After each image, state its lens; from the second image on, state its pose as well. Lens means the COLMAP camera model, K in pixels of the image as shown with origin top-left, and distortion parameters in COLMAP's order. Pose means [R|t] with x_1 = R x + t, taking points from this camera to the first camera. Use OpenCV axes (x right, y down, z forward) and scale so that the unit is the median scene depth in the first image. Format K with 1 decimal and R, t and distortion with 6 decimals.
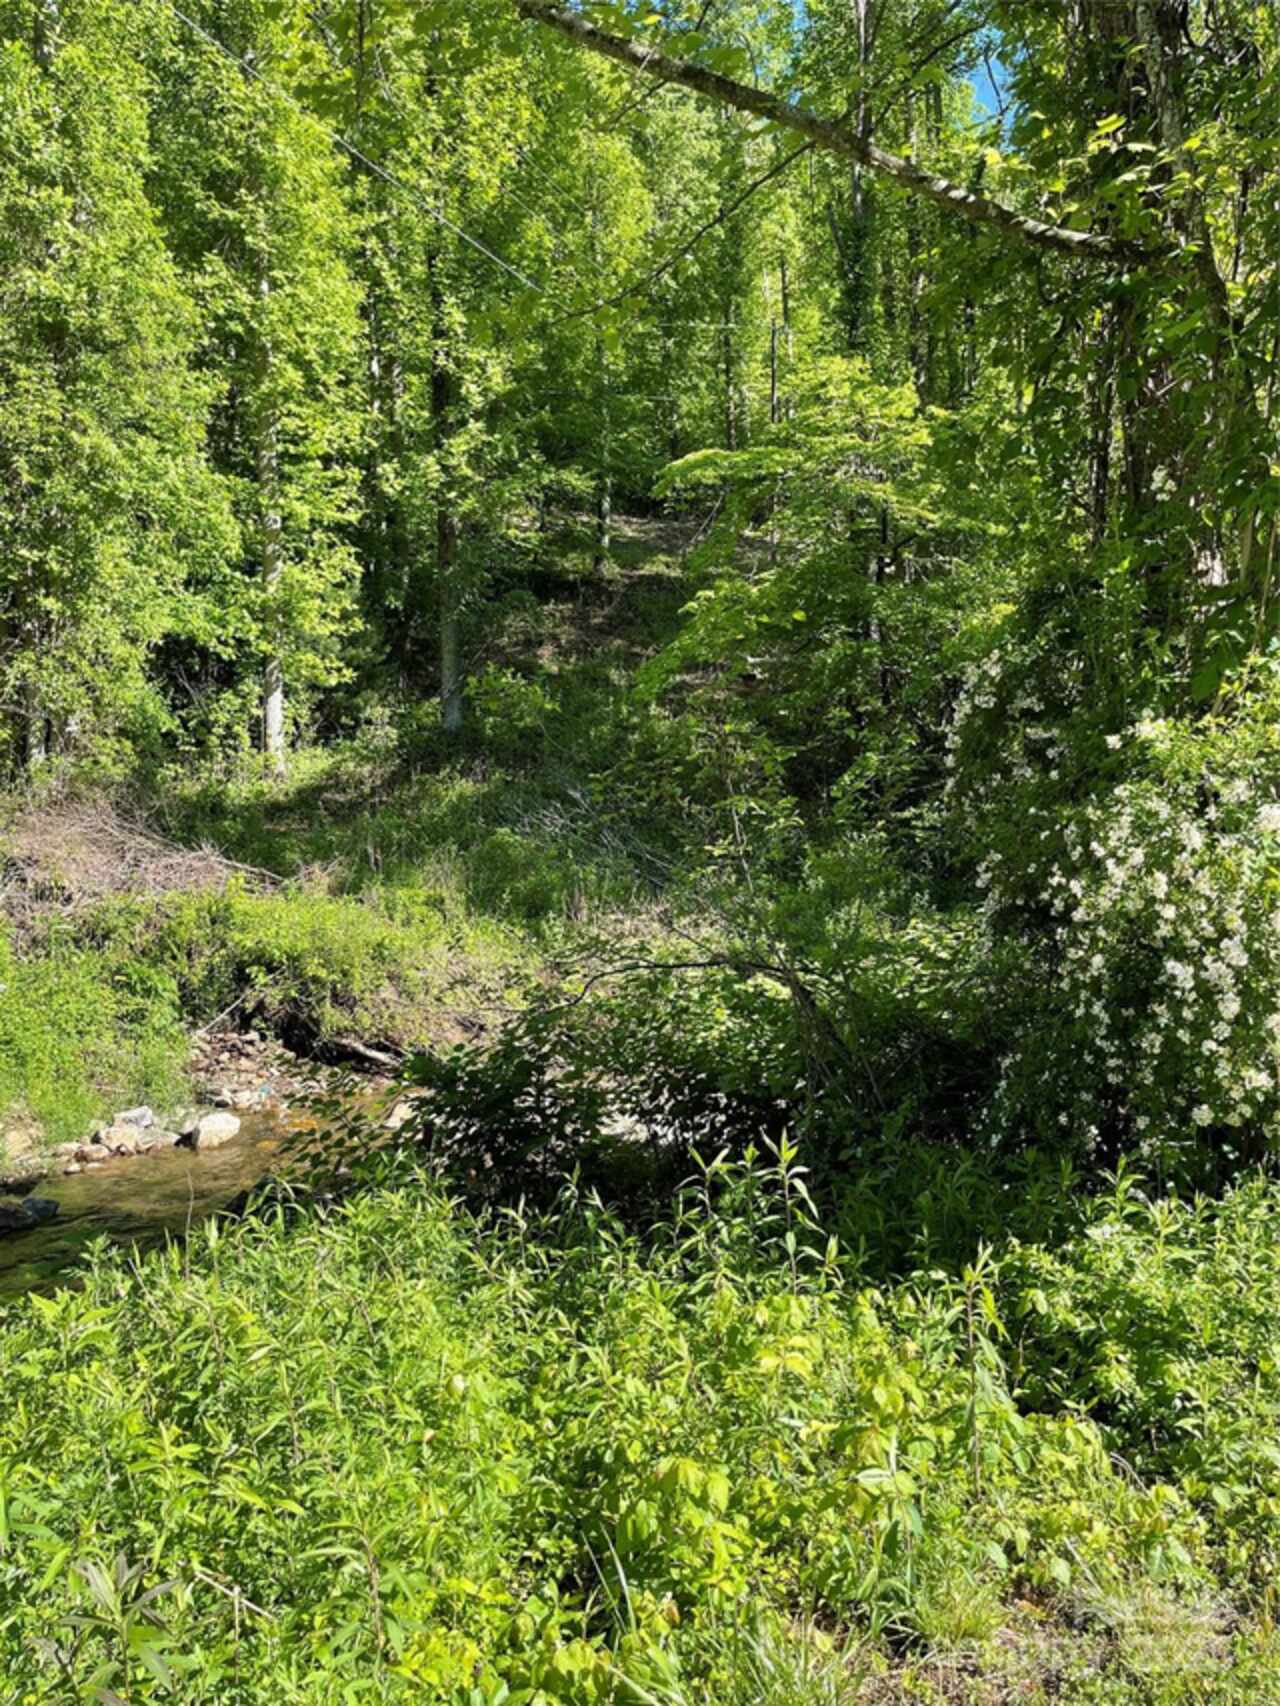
lens RADIAL K [[1265.0, 0, 664.2], [0, 1265.0, 890.3], [0, 0, 1]] dist [-0.001730, -0.028000]
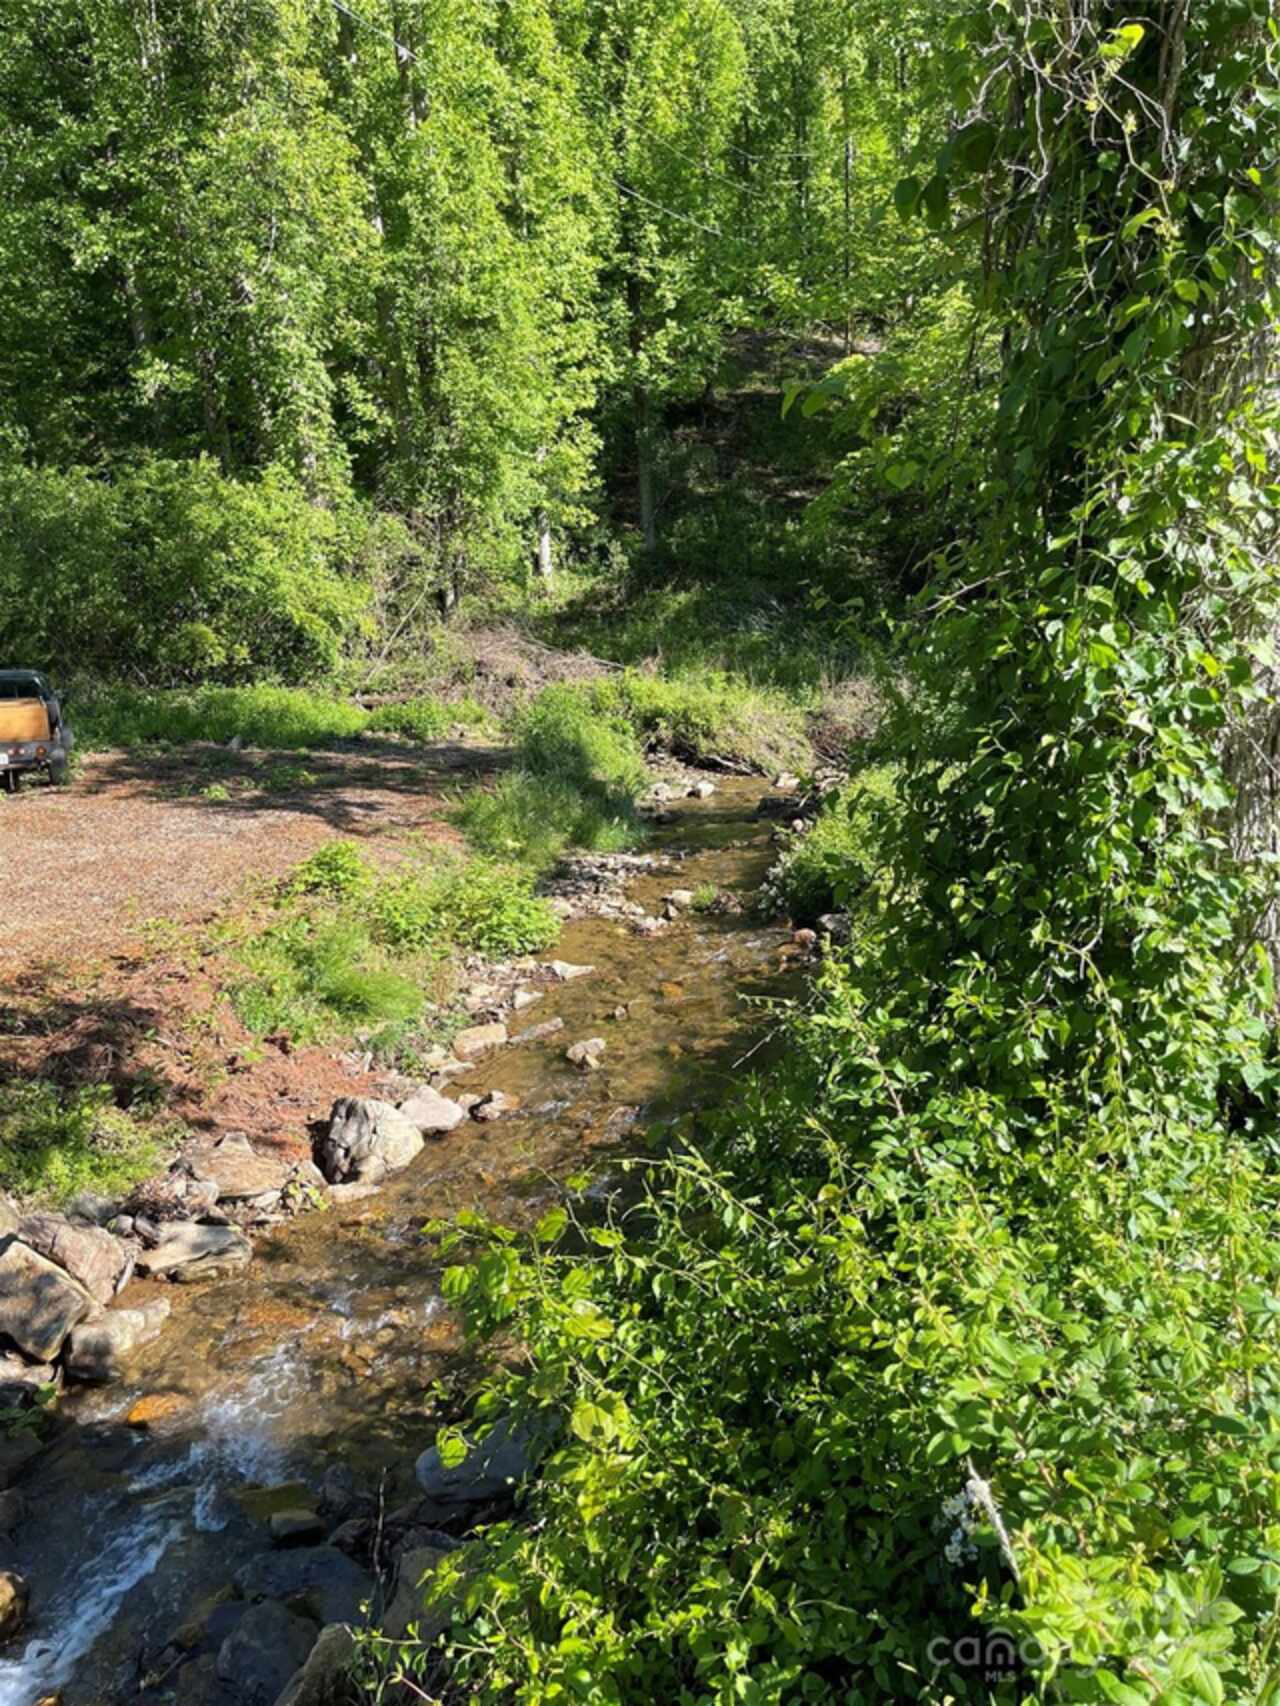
lens RADIAL K [[1265.0, 0, 664.2], [0, 1265.0, 890.3], [0, 0, 1]] dist [-0.001730, -0.028000]
pose [[0.999173, -0.034793, -0.021044, -0.166301], [0.038022, 0.982891, 0.180221, -0.014612], [0.014413, -0.180873, 0.983401, -0.498727]]
